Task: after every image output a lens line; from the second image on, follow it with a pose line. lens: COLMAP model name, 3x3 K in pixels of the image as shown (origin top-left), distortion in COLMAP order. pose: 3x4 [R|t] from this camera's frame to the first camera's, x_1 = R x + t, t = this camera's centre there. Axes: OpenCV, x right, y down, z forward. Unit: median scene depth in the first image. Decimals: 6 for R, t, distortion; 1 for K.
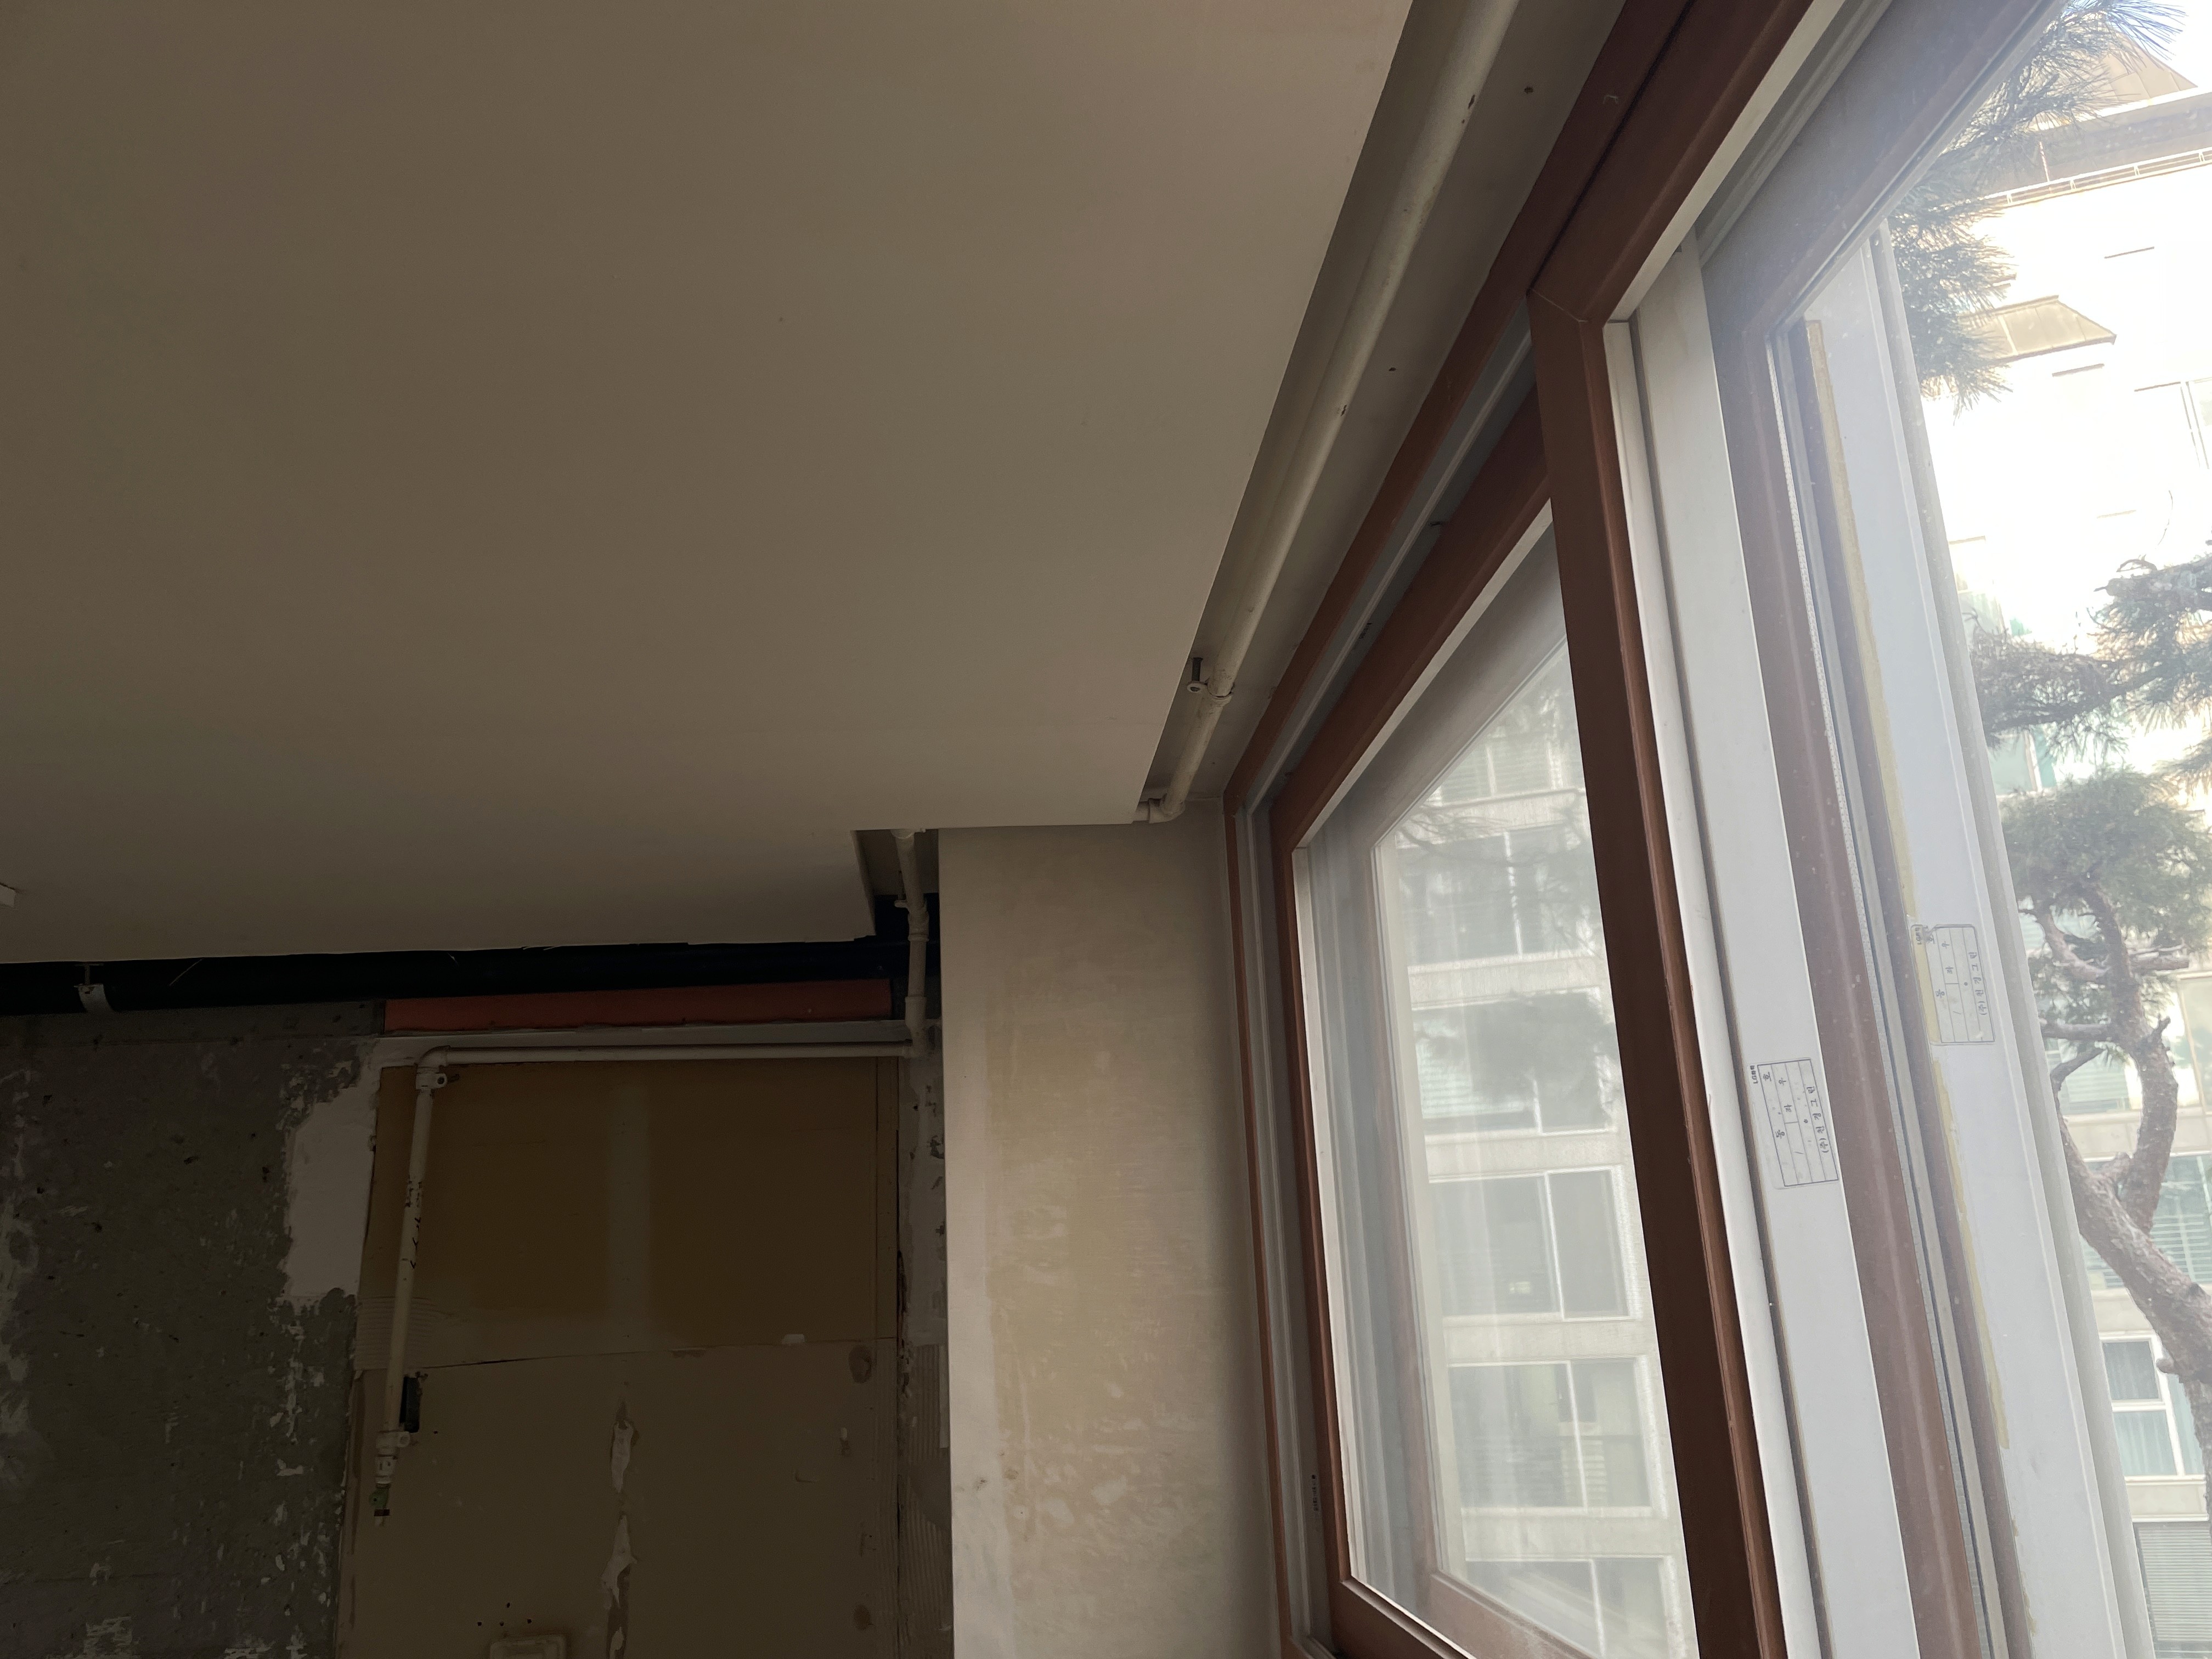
lens RADIAL K [[1714.7, 0, 1147.2], [0, 1714.7, 836.1], [0, 0, 1]] dist [0.065771, -0.098984]
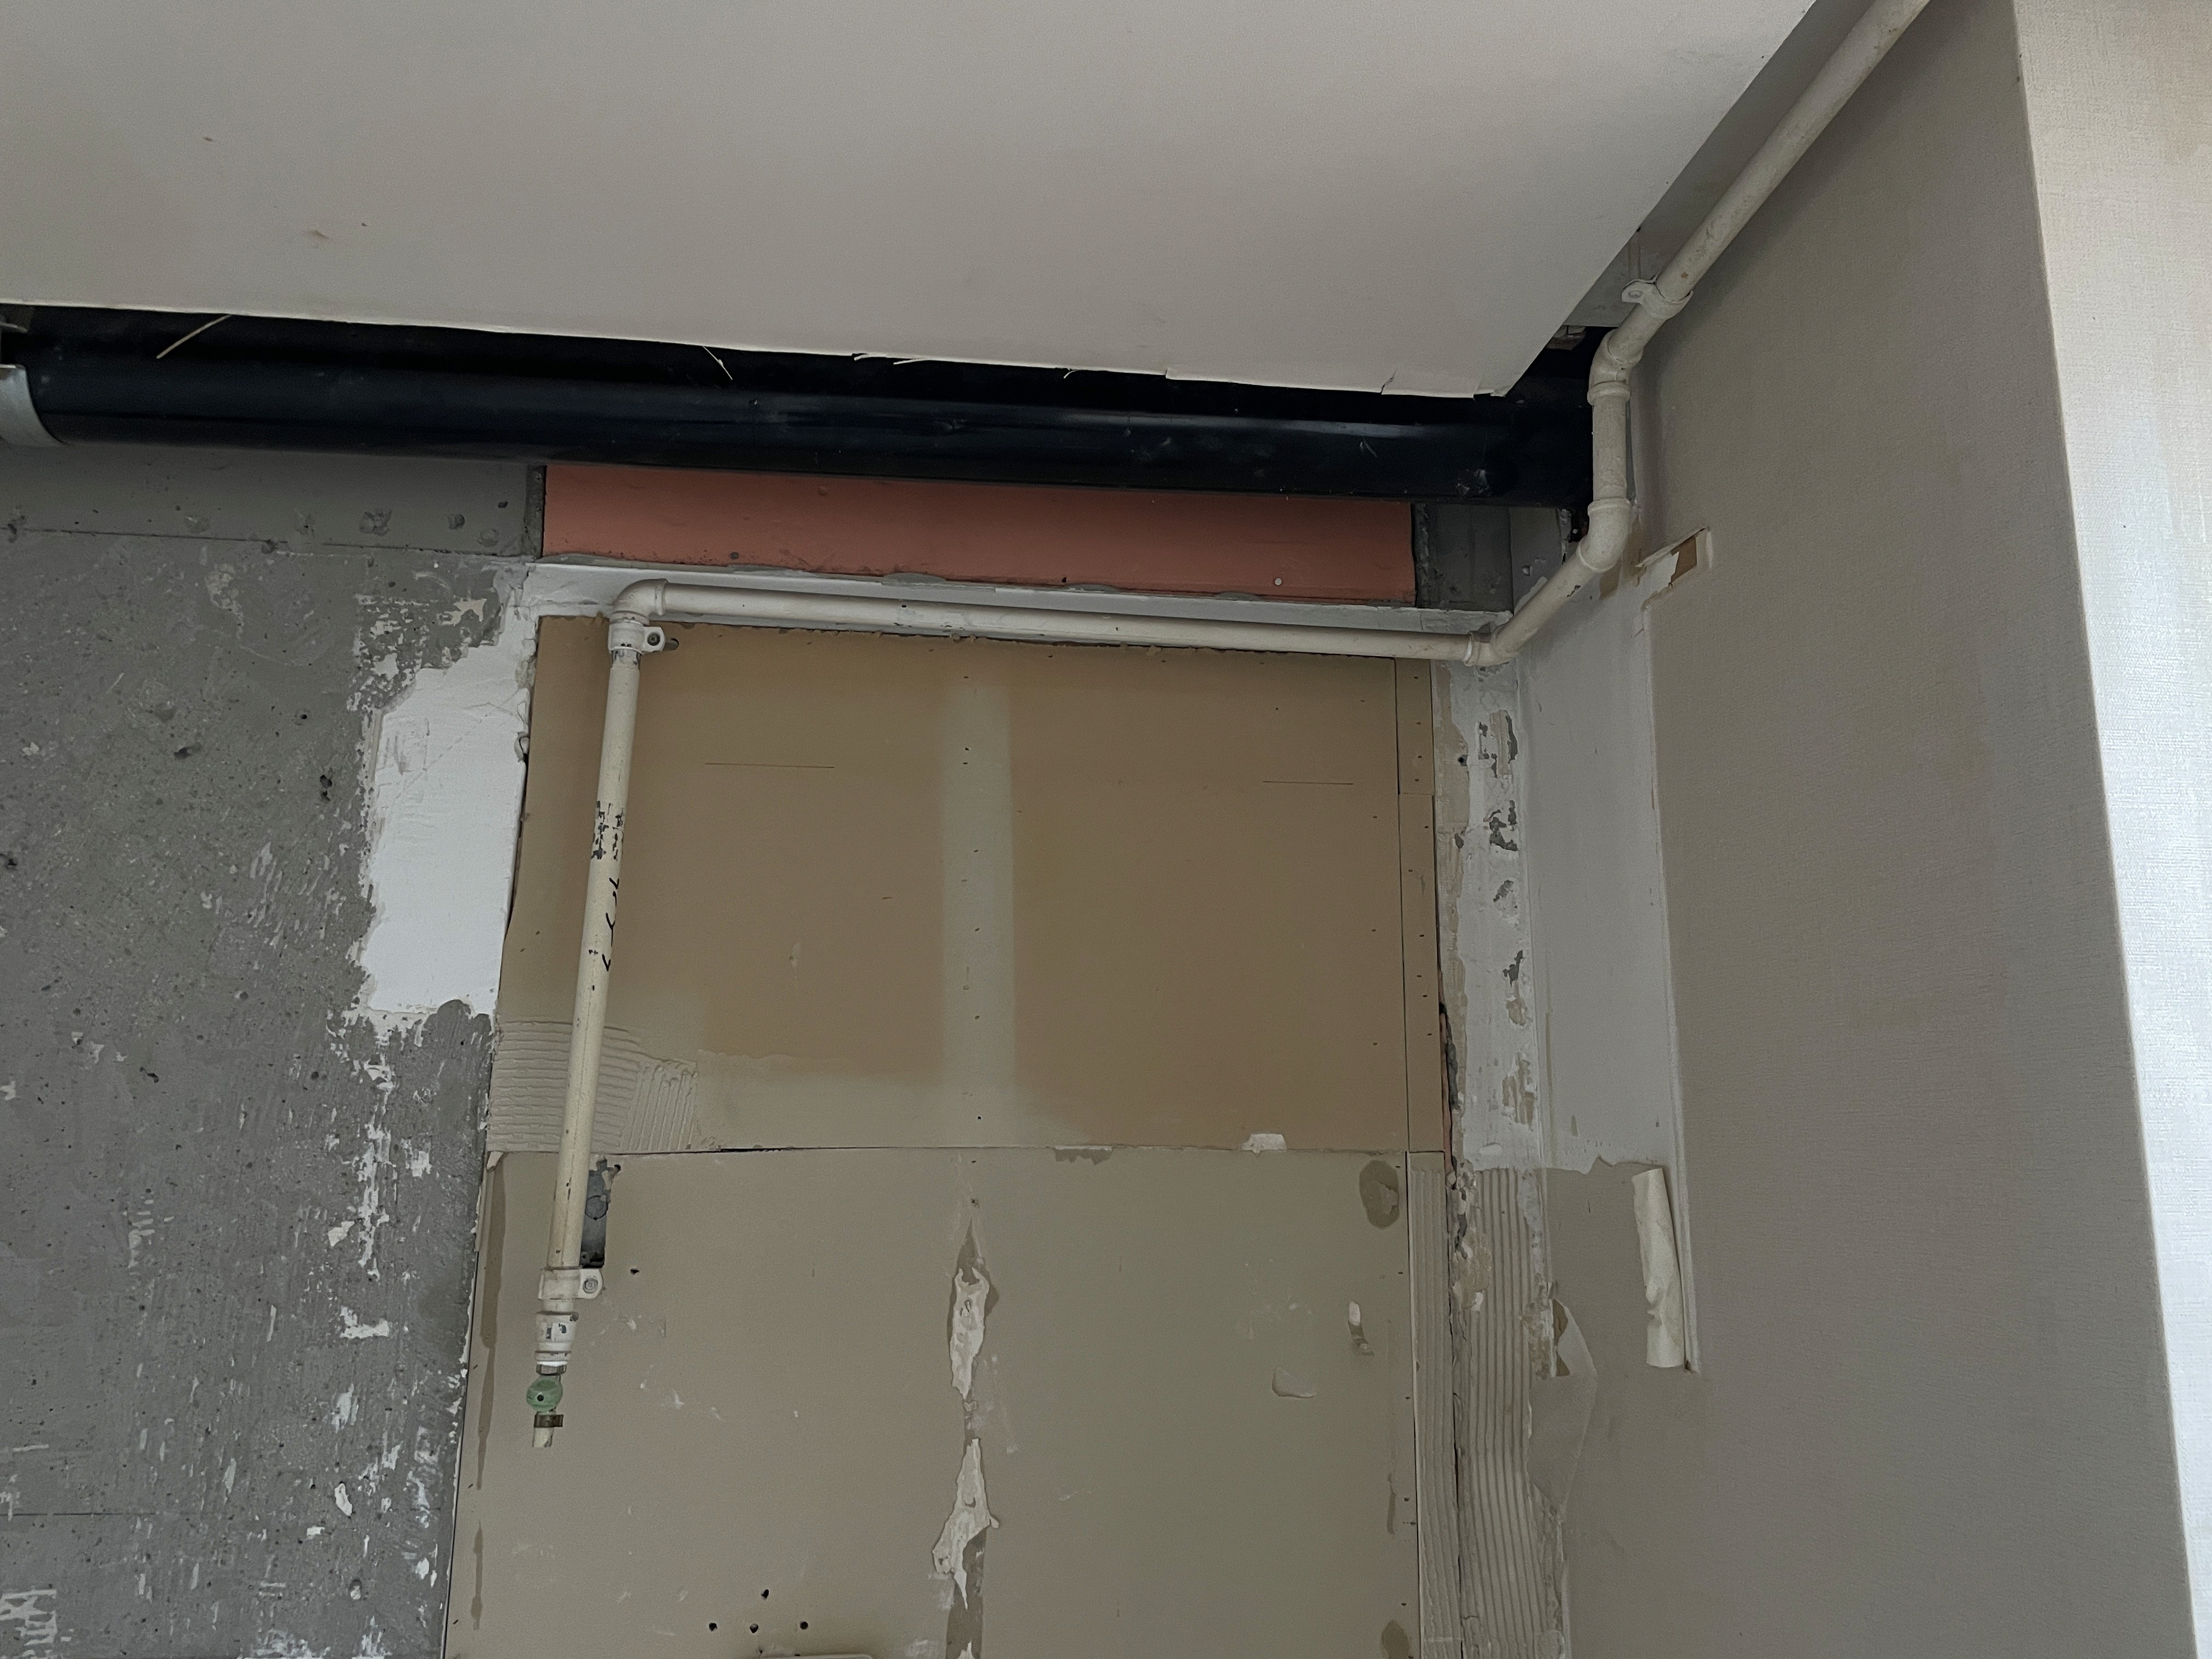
lens RADIAL K [[1683.7, 0, 1118.1], [0, 1683.7, 818.6], [0, 0, 1]] dist [0.059059, -0.082571]
pose [[0.998083, 0.059594, 0.016684, -0.281149], [-0.060660, 0.995480, 0.073070, 0.157140], [-0.012254, -0.073942, 0.997187, 0.486157]]
